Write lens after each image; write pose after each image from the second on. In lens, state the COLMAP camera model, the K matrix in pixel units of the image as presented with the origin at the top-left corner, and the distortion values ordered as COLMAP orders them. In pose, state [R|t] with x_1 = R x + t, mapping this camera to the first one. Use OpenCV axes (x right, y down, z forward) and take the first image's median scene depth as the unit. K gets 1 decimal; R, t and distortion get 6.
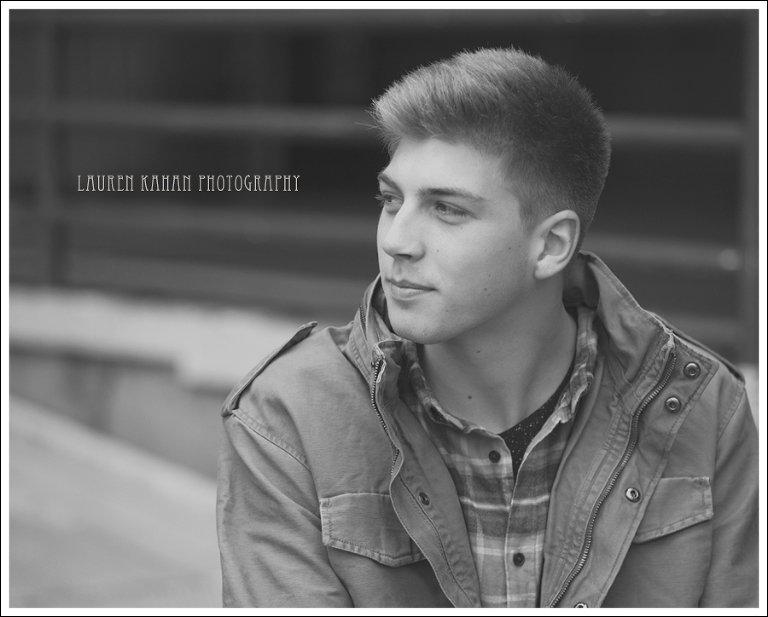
lens RADIAL K [[3215.6, 0, 384.0], [0, 3215.6, 308.5], [0, 0, 1]] dist [3.061589, 1.755907]
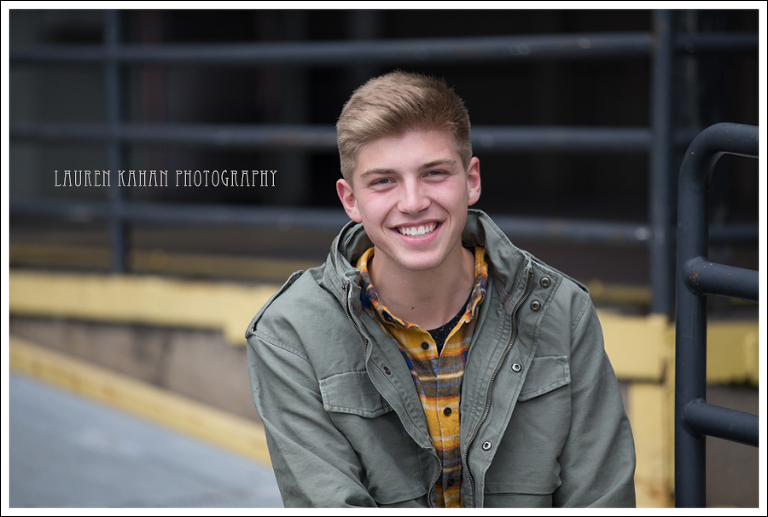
lens RADIAL K [[4431.1, 0, 384.0], [0, 4431.1, 258.5], [0, 0, 1]] dist [-0.062157, -0.966531]
pose [[0.998056, -0.060064, 0.016628, -0.016850], [0.060248, 0.998125, -0.010796, 0.024547], [-0.015949, 0.011777, 0.999803, -1.062088]]
